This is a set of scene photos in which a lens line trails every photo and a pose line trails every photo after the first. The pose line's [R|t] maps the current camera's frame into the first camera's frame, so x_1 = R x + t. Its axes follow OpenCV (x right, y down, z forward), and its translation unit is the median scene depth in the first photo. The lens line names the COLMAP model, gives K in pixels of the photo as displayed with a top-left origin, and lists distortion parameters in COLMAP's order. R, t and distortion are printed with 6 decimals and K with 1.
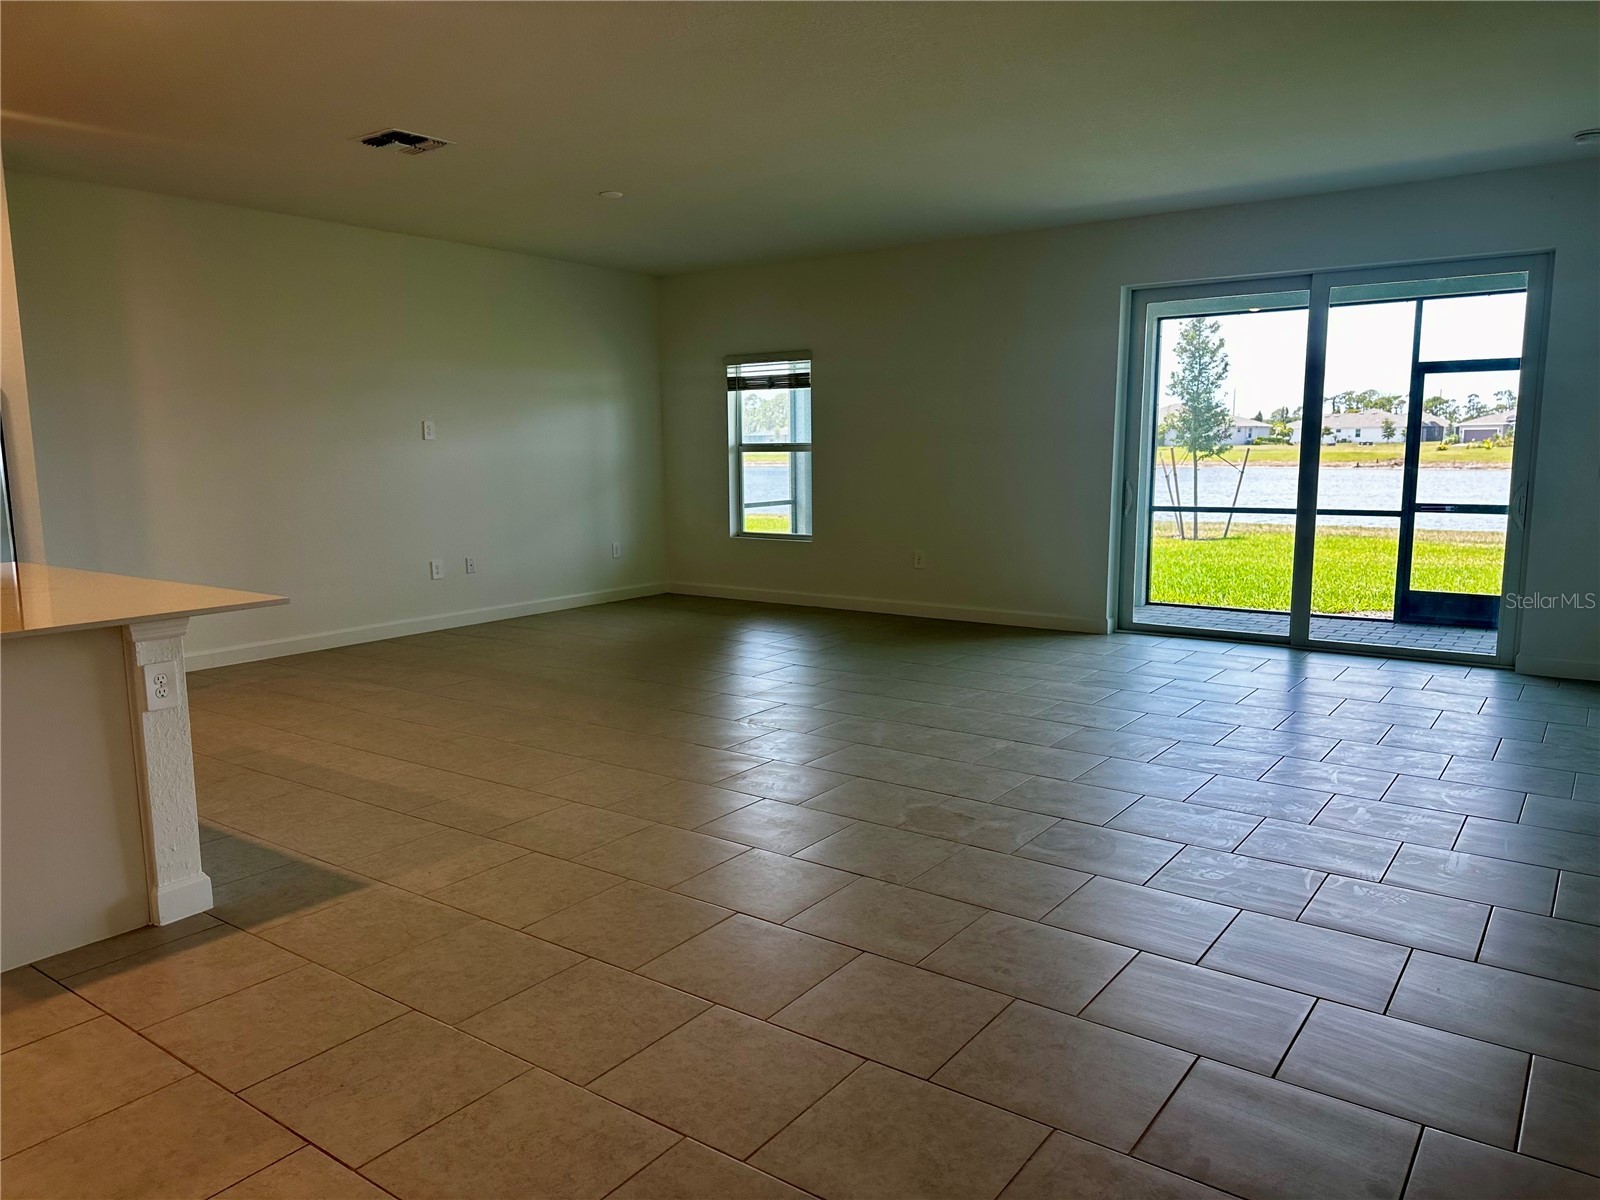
lens RADIAL K [[1115.3, 0, 828.2], [0, 1115.3, 602.4], [0, 0, 1]] dist [0.068325, -0.000926]
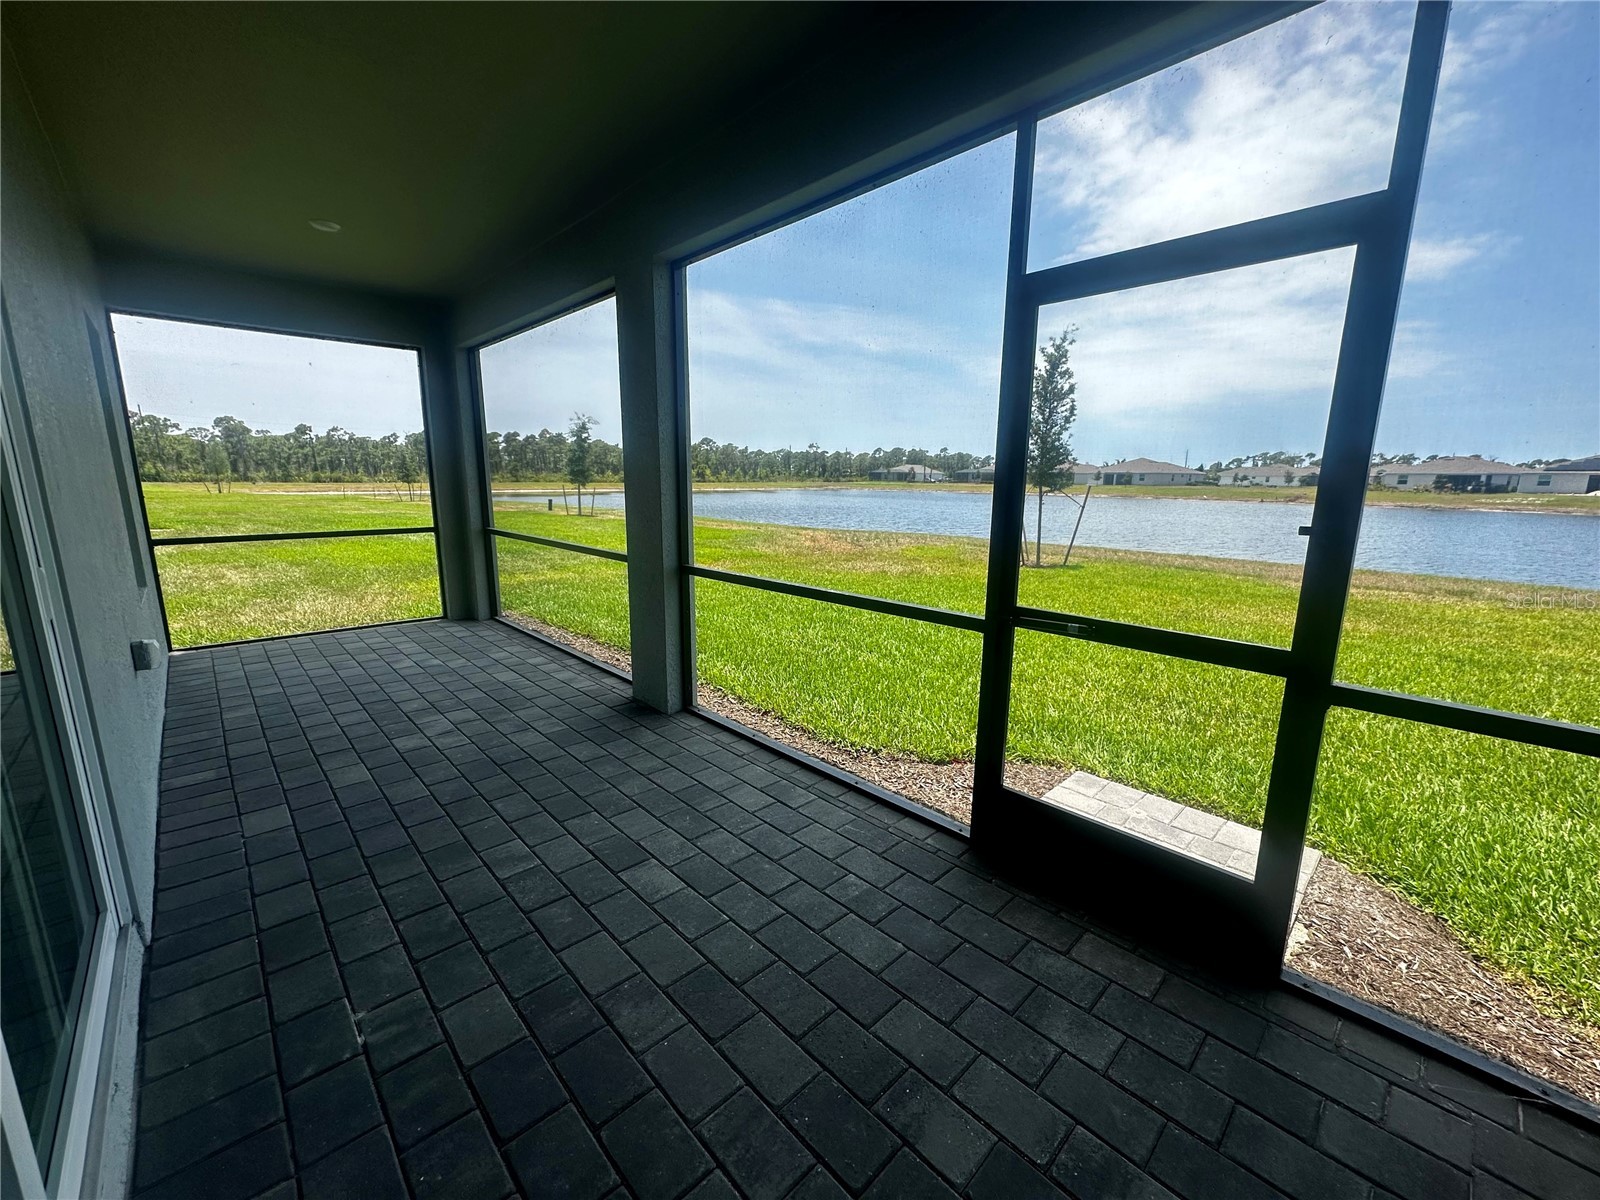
lens RADIAL K [[627.5, 0, 808.8], [0, 627.5, 599.6], [0, 0, 1]] dist [0.004015, 0.000317]
pose [[0.981384, 0.047745, -0.186025, 0.222374], [-0.039051, 0.997979, 0.050121, -0.045624], [0.188043, -0.041924, 0.981266, 0.343213]]
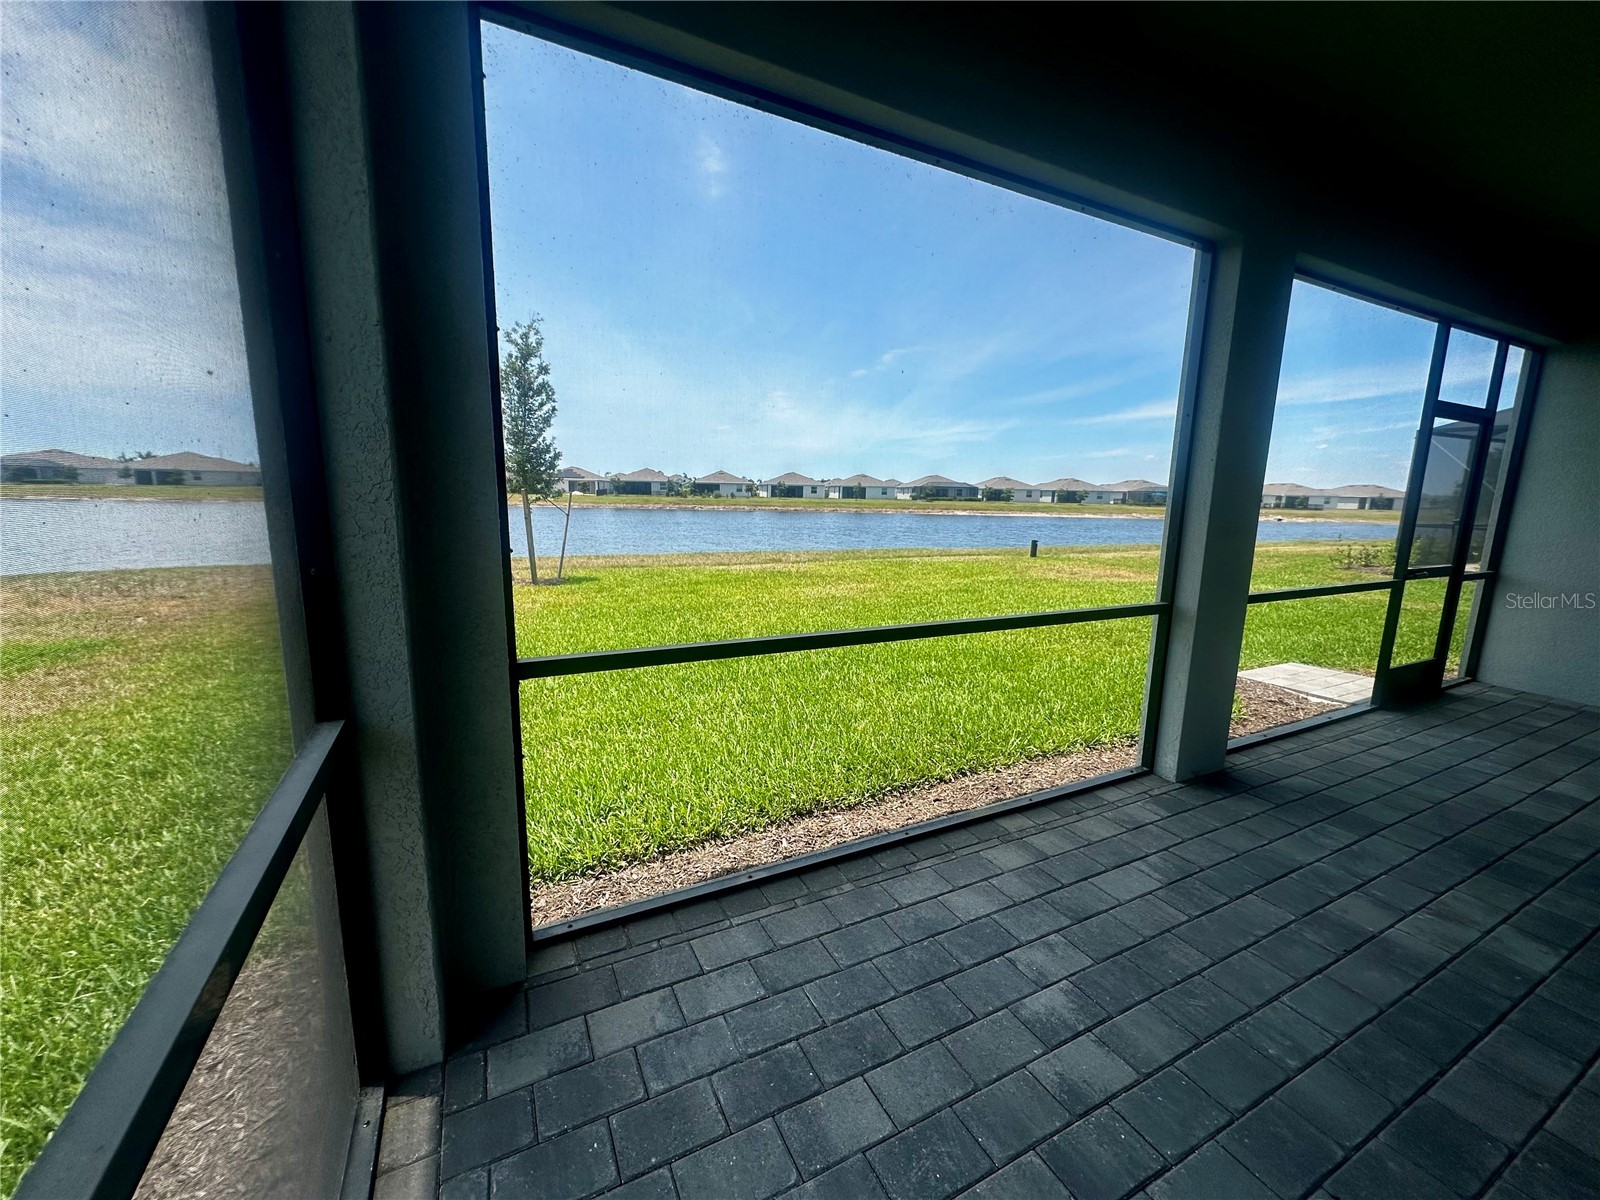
lens RADIAL K [[627.5, 0, 808.8], [0, 627.5, 599.6], [0, 0, 1]] dist [0.004015, 0.000317]
pose [[0.472305, -0.132280, 0.871453, -0.048714], [0.103525, 0.990157, 0.094190, -0.071596], [-0.875335, 0.045731, 0.481350, 0.537520]]
